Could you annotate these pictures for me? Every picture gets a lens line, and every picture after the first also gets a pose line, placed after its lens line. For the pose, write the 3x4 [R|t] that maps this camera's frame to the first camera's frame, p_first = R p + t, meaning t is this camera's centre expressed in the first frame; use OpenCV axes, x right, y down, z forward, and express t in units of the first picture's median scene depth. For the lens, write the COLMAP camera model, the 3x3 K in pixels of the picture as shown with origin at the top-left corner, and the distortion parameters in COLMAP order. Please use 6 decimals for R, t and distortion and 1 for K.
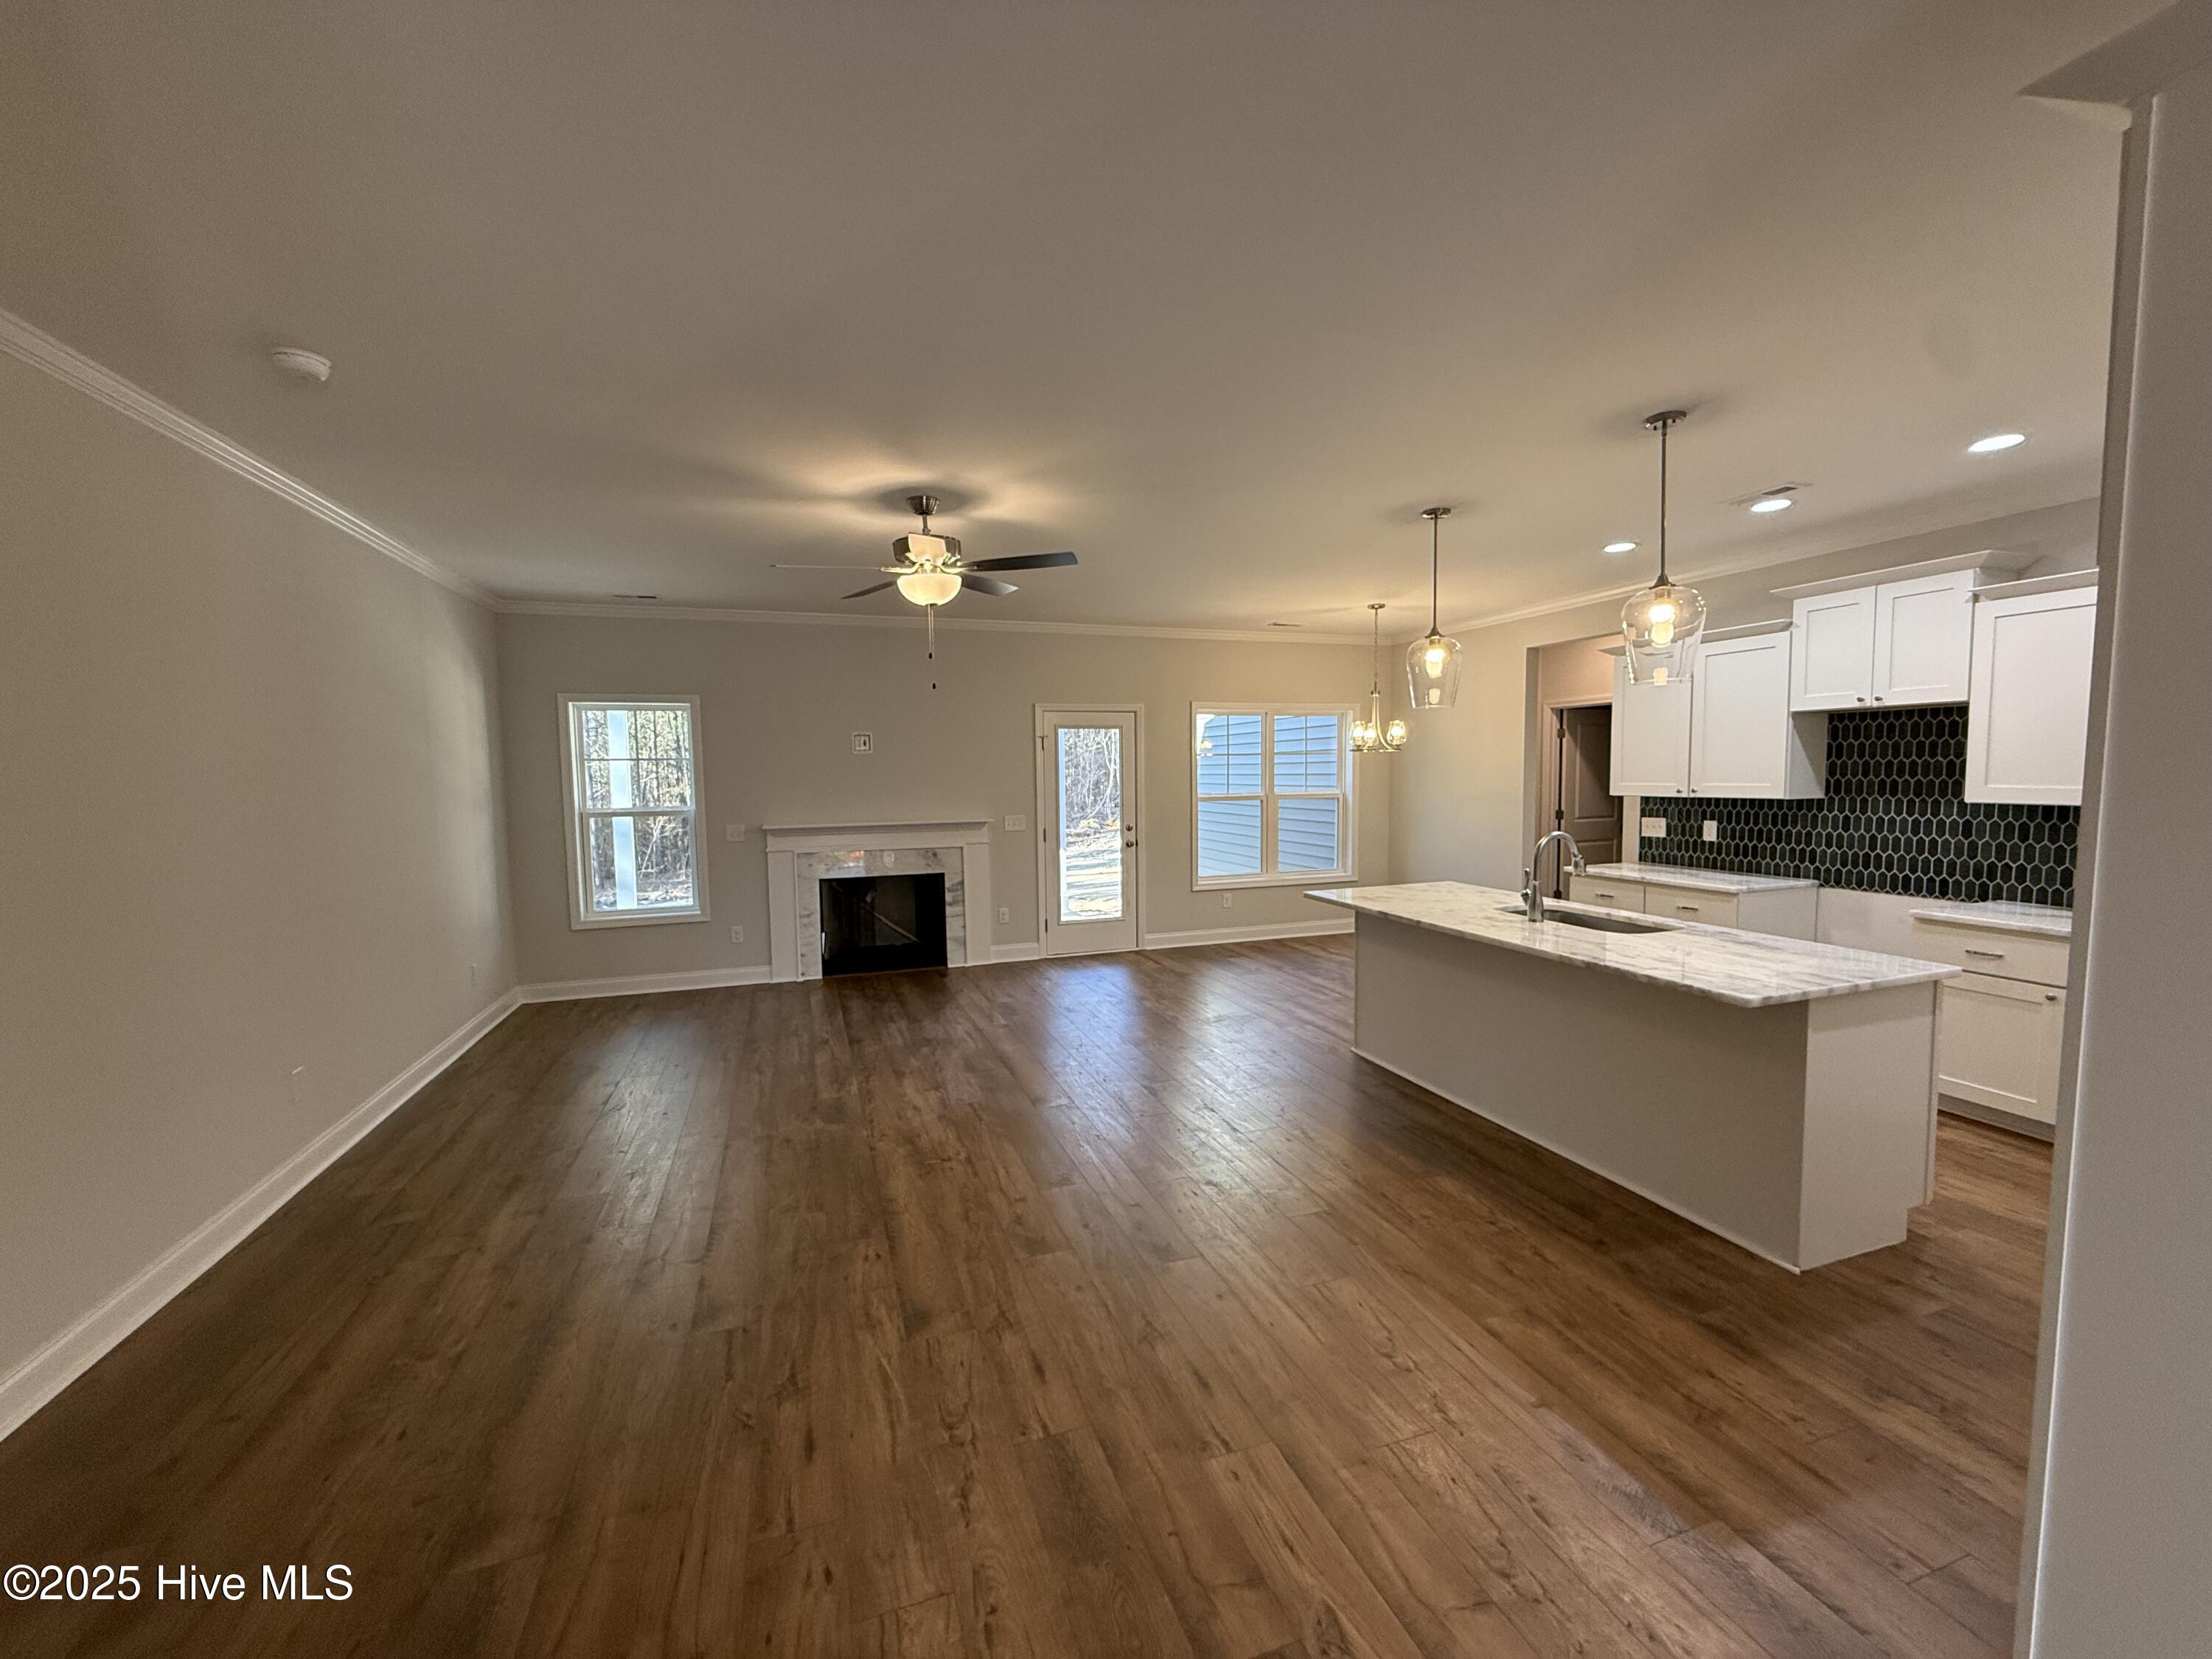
lens RADIAL K [[883.6, 0, 1107.7], [0, 883.6, 831.6], [0, 0, 1]] dist [0.002324, 0.000210]
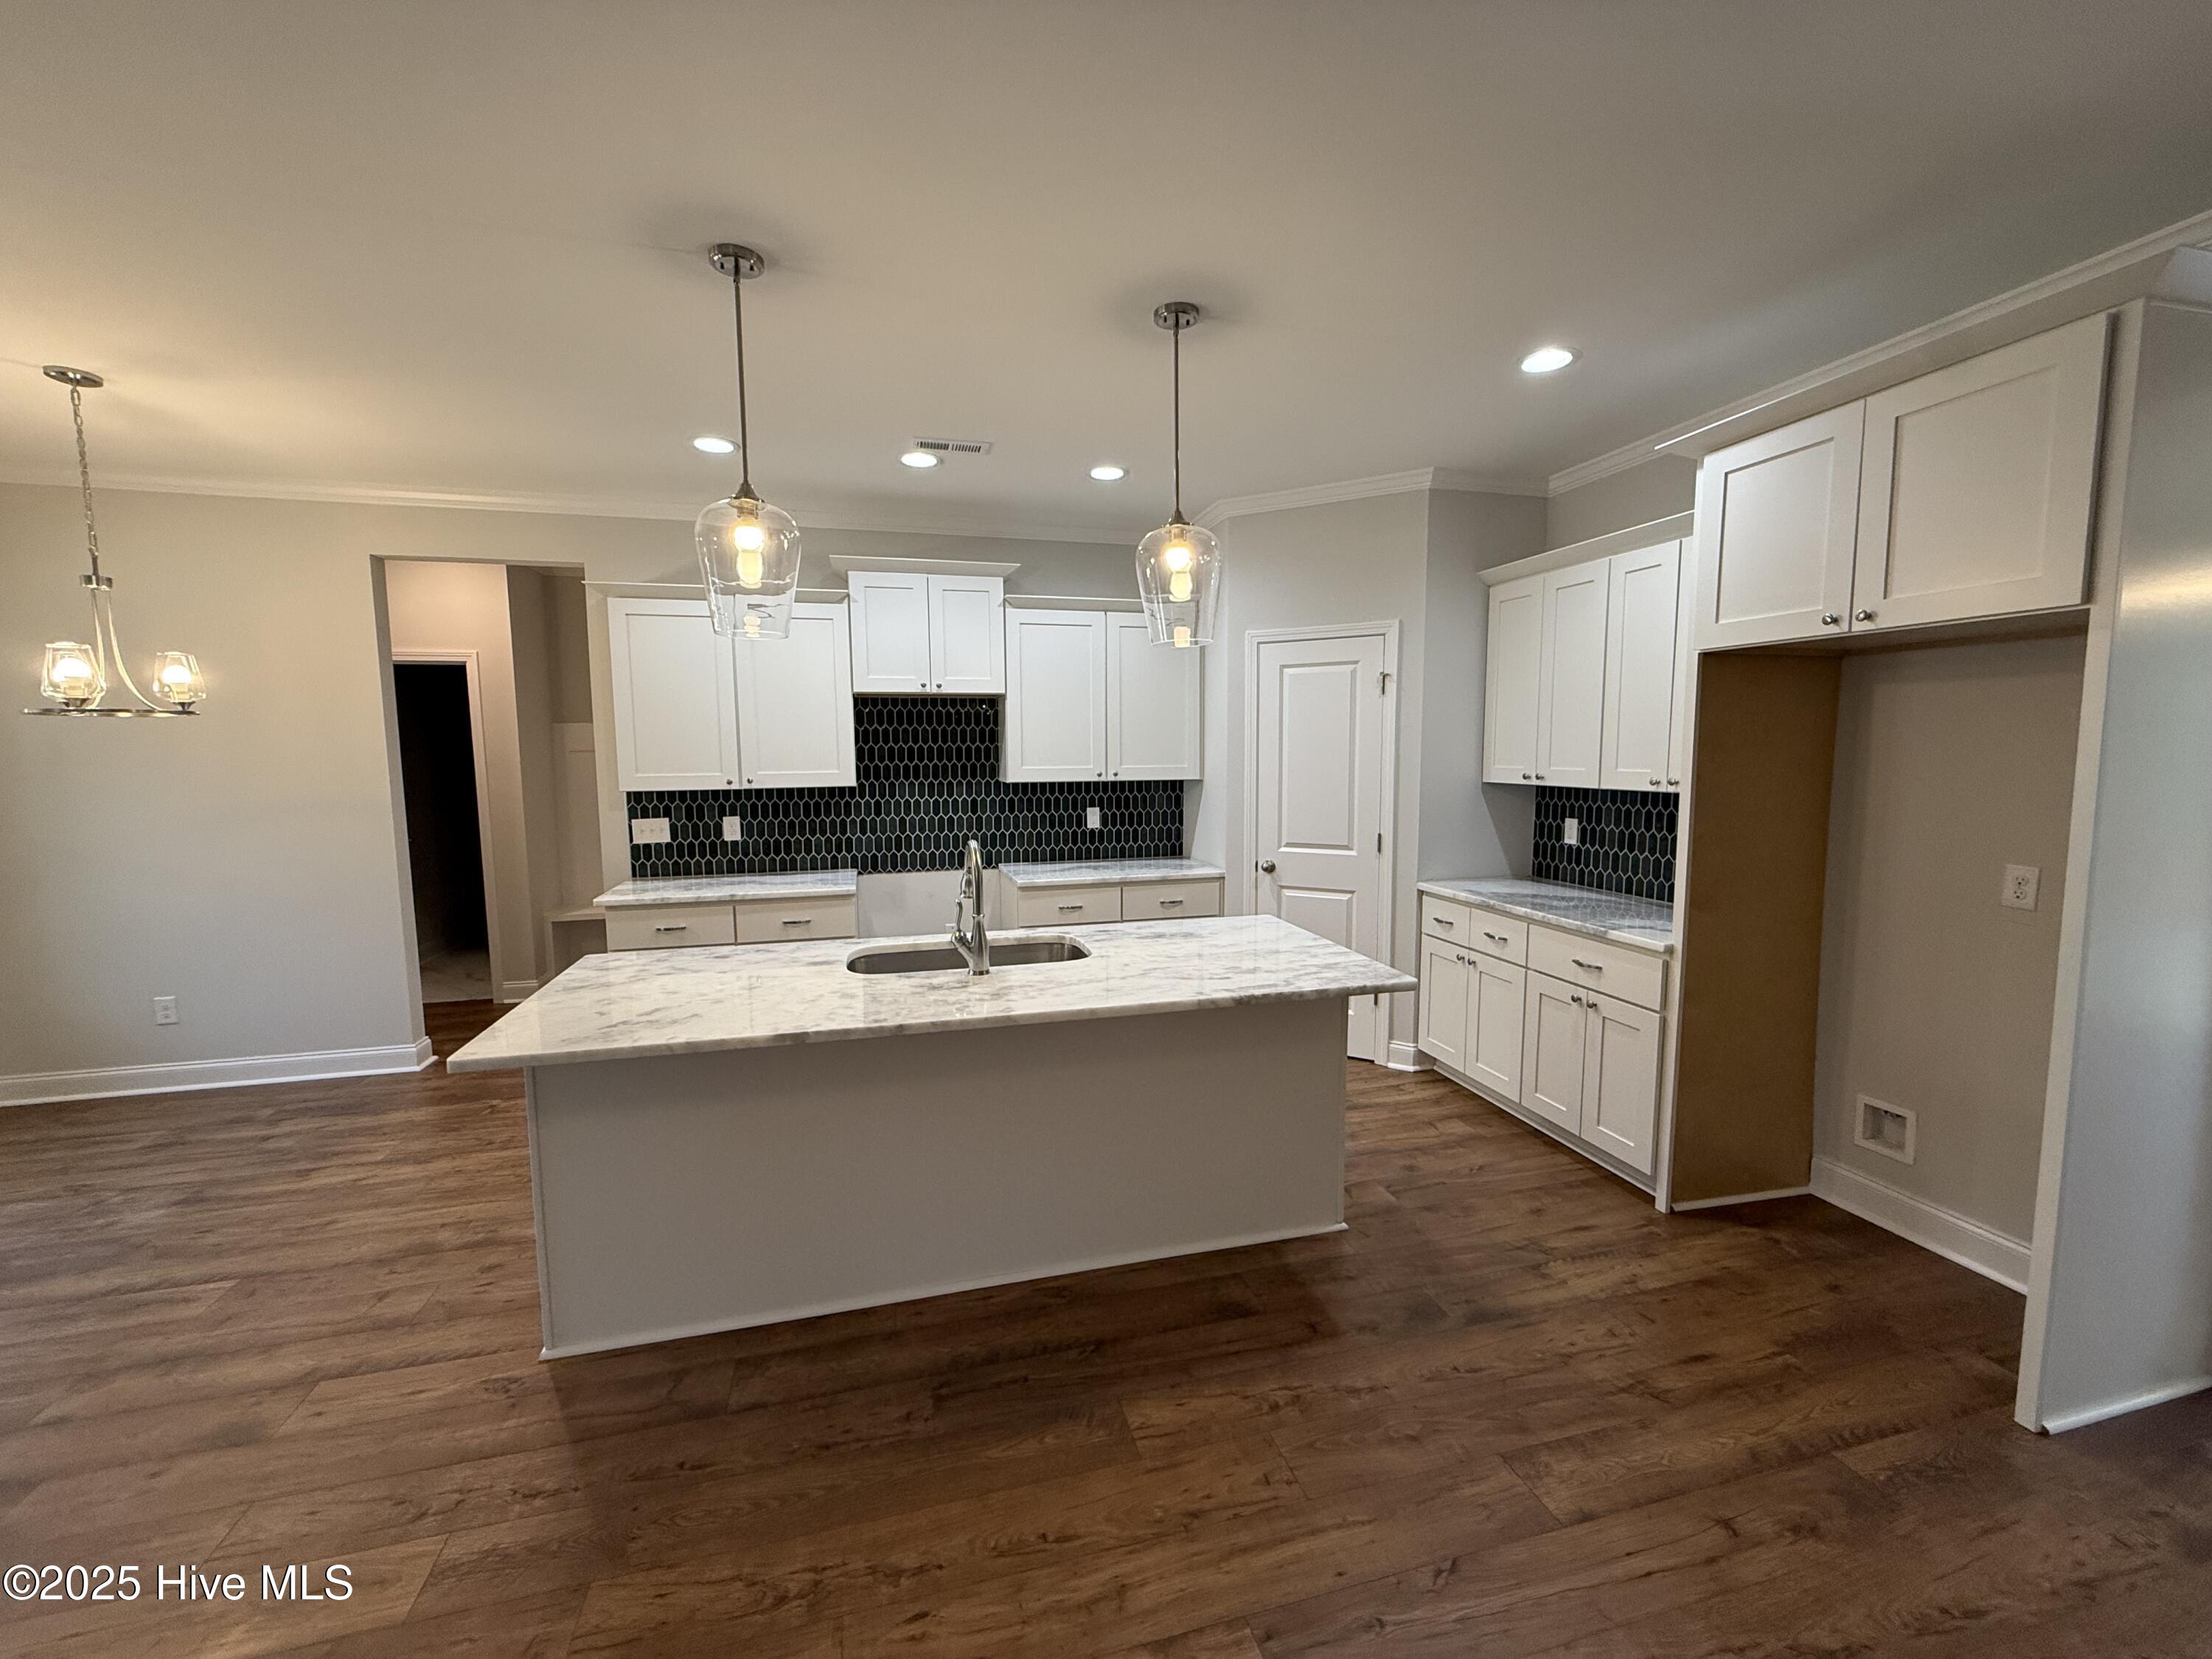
lens RADIAL K [[883.6, 0, 1107.3], [0, 883.6, 827.5], [0, 0, 1]] dist [0.002324, 0.000210]
pose [[0.079759, -0.077460, 0.993800, -0.139900], [0.076739, 0.994495, 0.071355, -0.039269], [-0.993856, 0.070572, 0.085264, 0.657847]]
